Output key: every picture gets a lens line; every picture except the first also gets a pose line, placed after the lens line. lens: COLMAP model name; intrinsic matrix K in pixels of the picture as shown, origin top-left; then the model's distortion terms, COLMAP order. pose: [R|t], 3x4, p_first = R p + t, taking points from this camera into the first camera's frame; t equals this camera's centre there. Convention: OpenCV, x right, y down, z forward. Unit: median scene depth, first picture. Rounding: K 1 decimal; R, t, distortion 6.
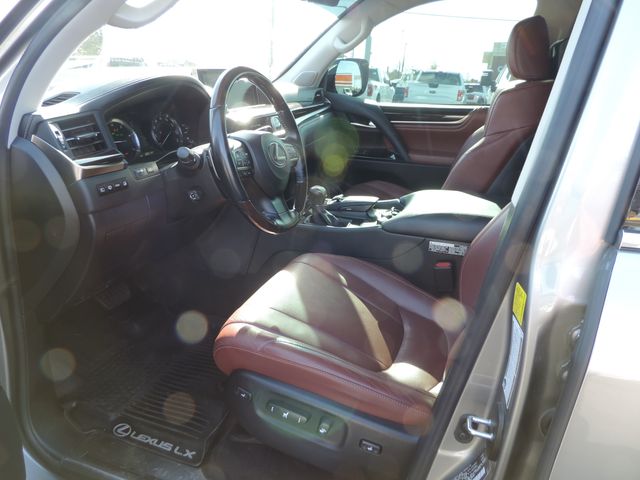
lens RADIAL K [[446.4, 0, 320.0], [0, 446.4, 240.0], [0, 0, 1]] dist [-0.106233, -0.001686]
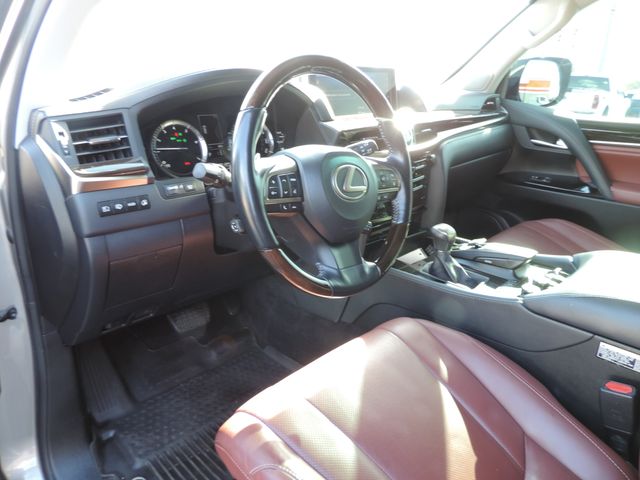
lens RADIAL K [[445.2, 0, 319.4], [0, 445.2, 223.4], [0, 0, 1]] dist [-0.047138, -0.001889]
pose [[0.899926, 0.126796, -0.417199, 0.112607], [-0.148688, 0.988677, -0.020248, -0.077707], [0.409908, 0.080254, 0.908590, 0.254536]]
